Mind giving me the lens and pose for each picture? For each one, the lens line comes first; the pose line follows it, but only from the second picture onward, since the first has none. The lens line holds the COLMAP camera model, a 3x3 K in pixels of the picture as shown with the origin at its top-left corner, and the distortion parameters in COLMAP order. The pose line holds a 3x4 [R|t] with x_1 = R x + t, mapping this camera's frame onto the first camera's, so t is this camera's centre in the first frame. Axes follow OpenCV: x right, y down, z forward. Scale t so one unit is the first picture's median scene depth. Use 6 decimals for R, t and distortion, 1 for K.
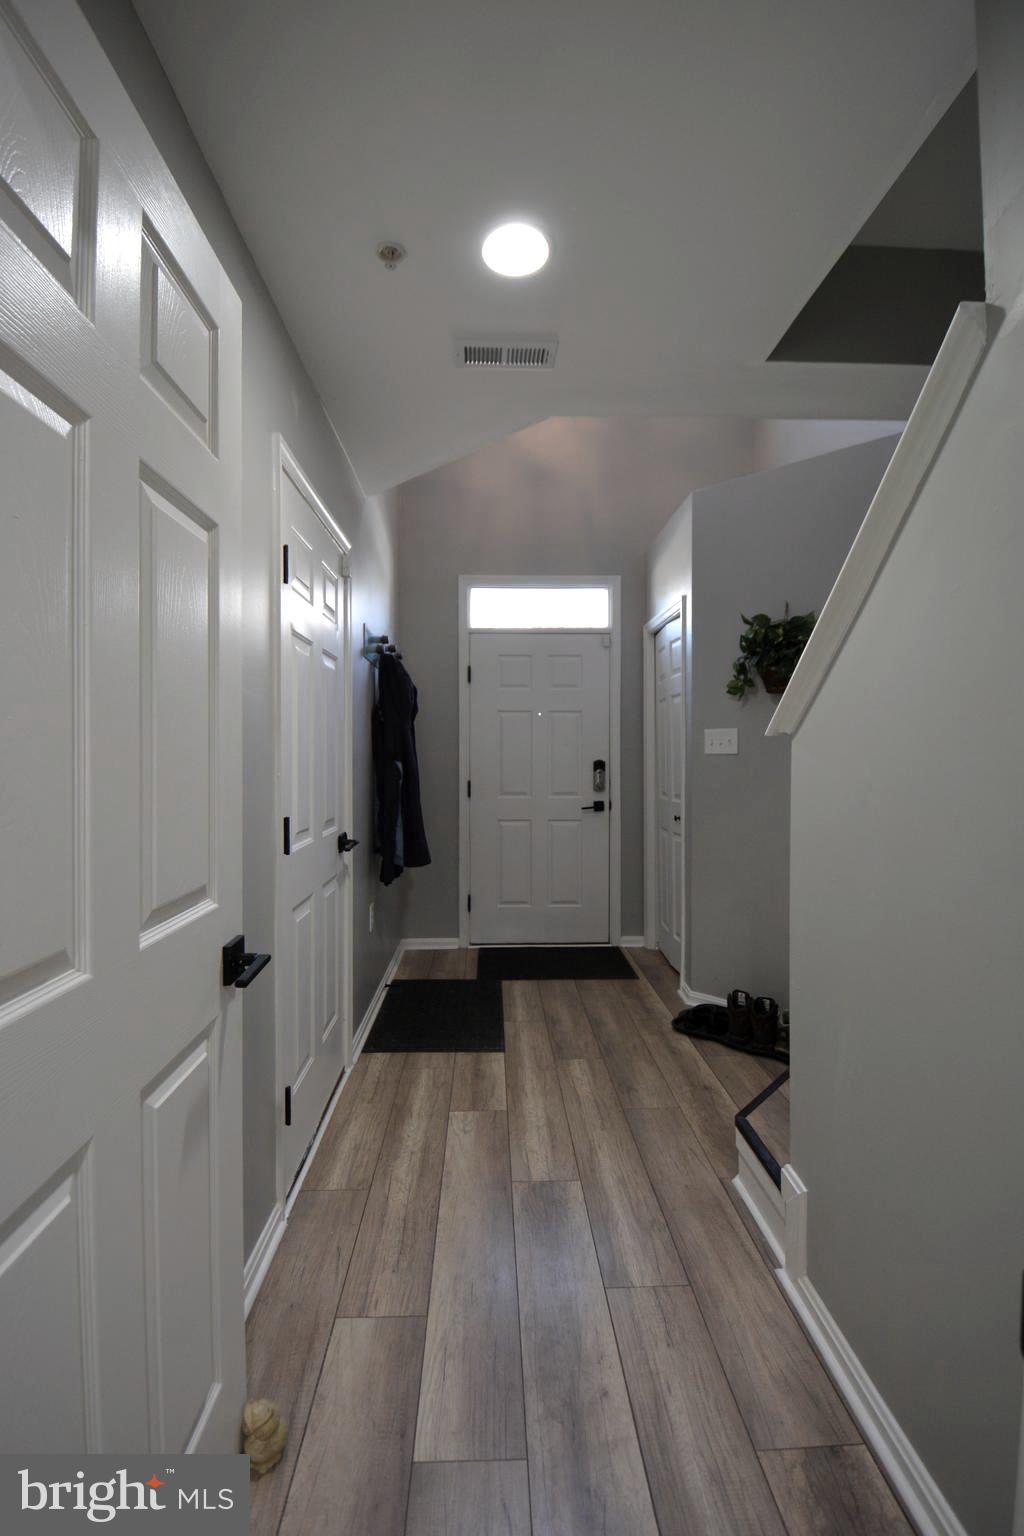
lens RADIAL K [[679.0, 0, 514.2], [0, 679.0, 760.1], [0, 0, 1]] dist [-0.004109, -0.009337]
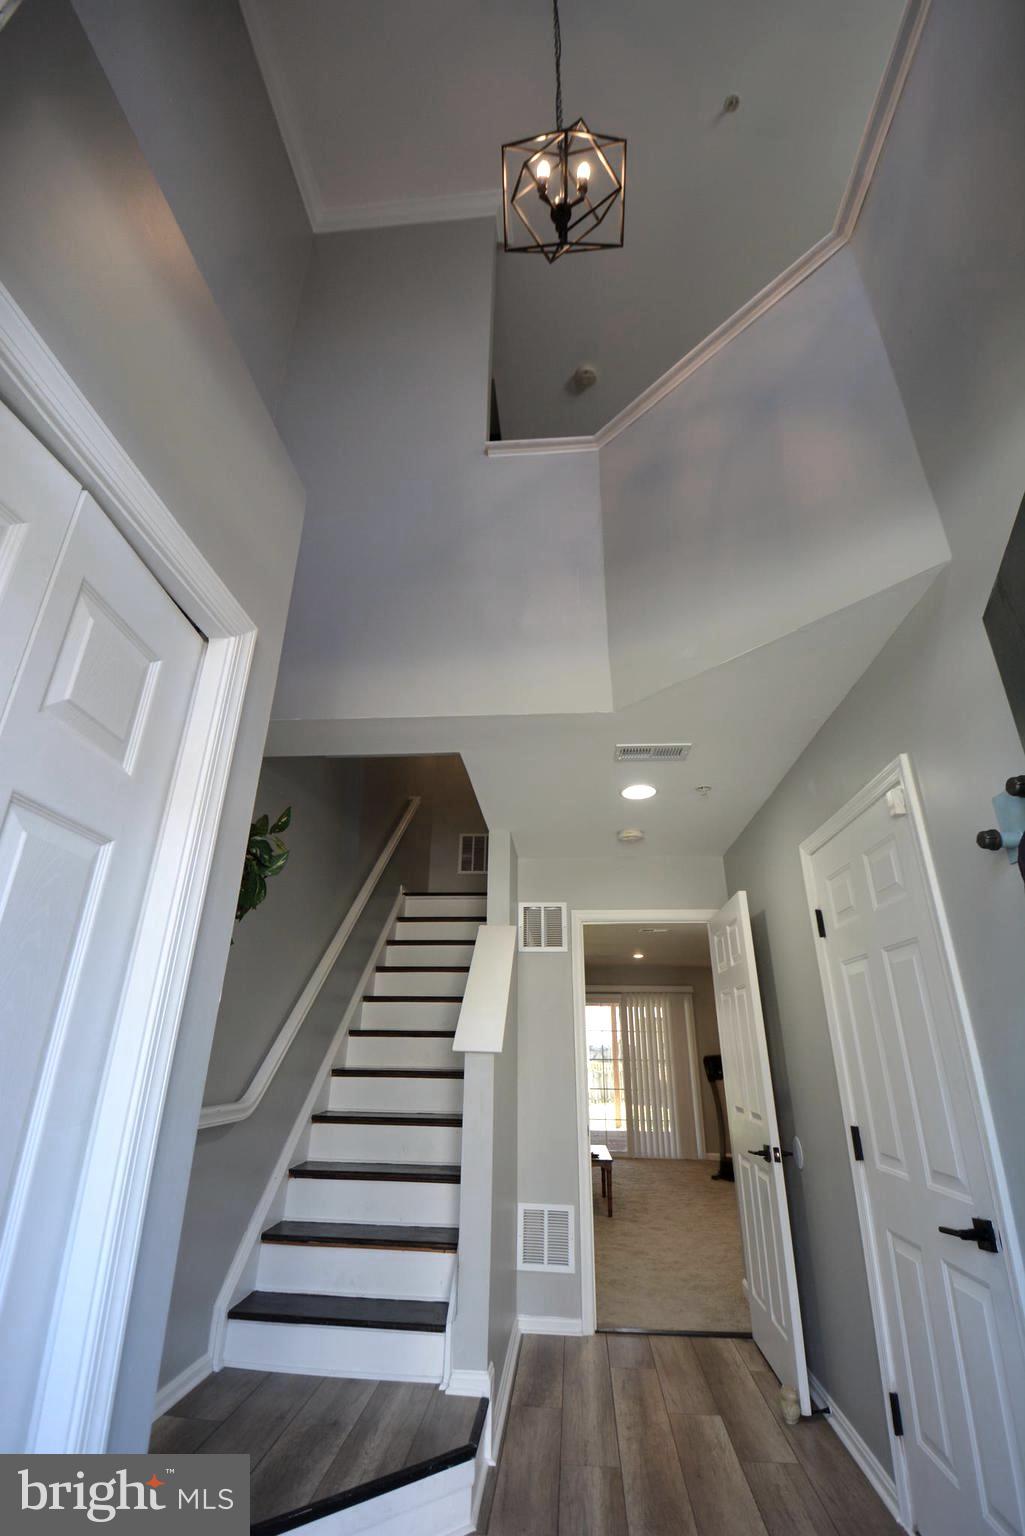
lens RADIAL K [[679.0, 0, 508.9], [0, 679.0, 752.5], [0, 0, 1]] dist [-0.004109, -0.009337]
pose [[-0.991878, 0.038351, 0.121273, 0.098076], [-0.012176, 0.920452, -0.390665, -0.044533], [-0.126609, -0.388969, -0.912510, 2.050468]]
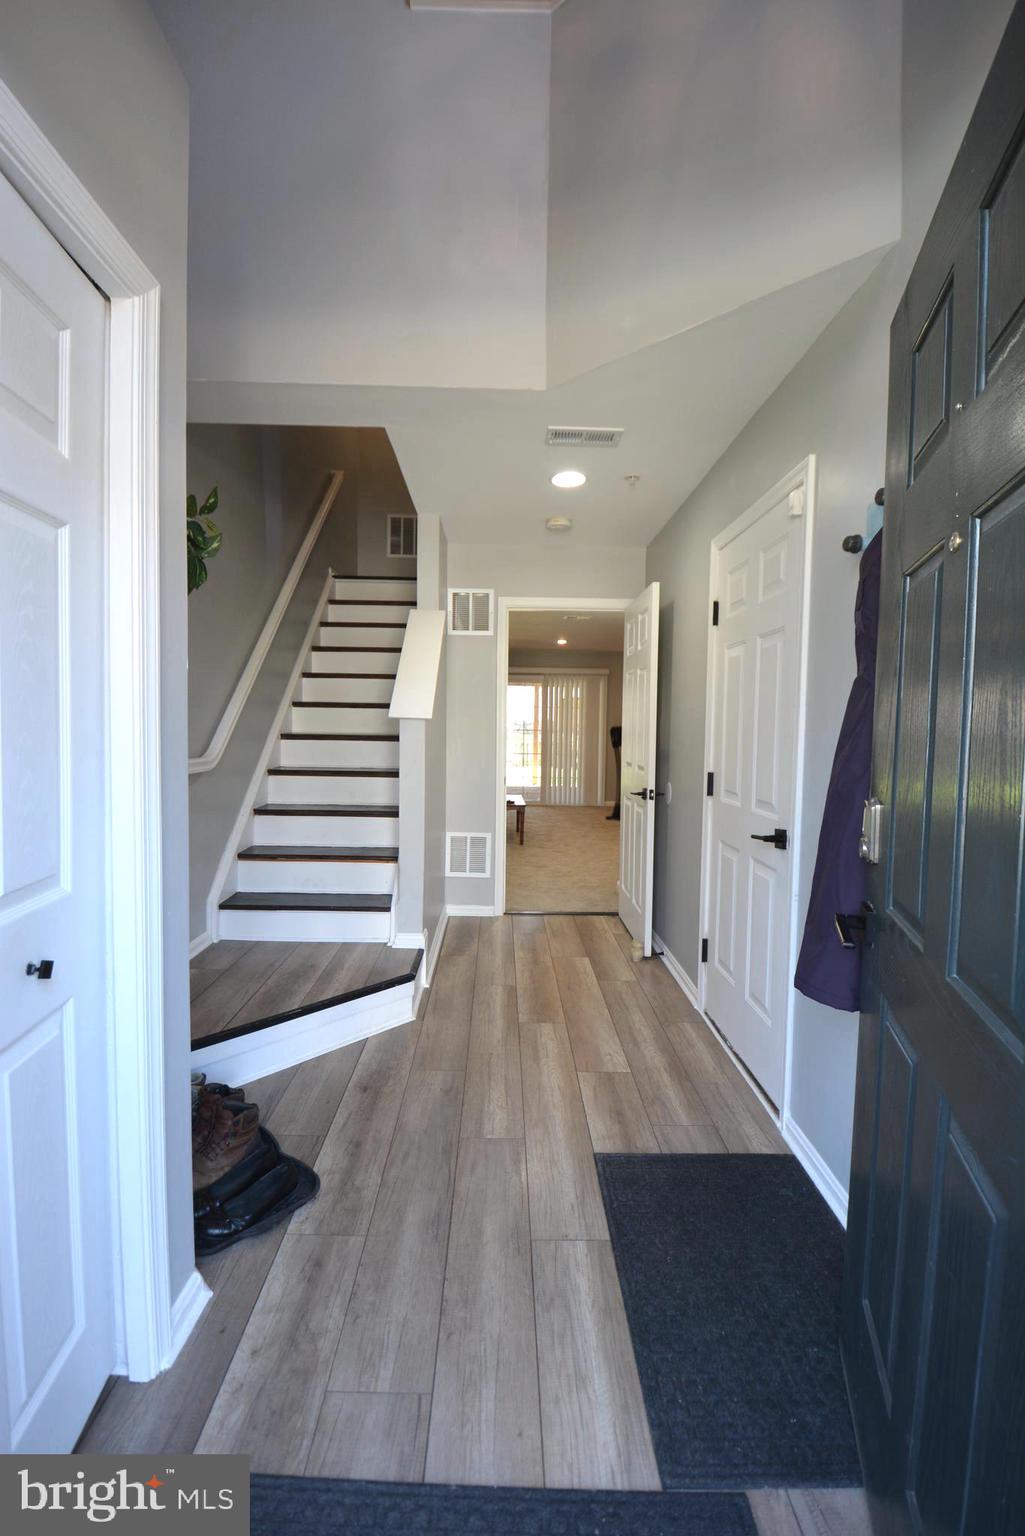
lens RADIAL K [[679.0, 0, 507.7], [0, 679.0, 763.0], [0, 0, 1]] dist [-0.004109, -0.009337]
pose [[-0.999459, -0.018505, 0.027173, 0.081426], [-0.016672, 0.997667, 0.066199, -0.028846], [-0.028335, 0.065710, -0.997436, 2.136766]]
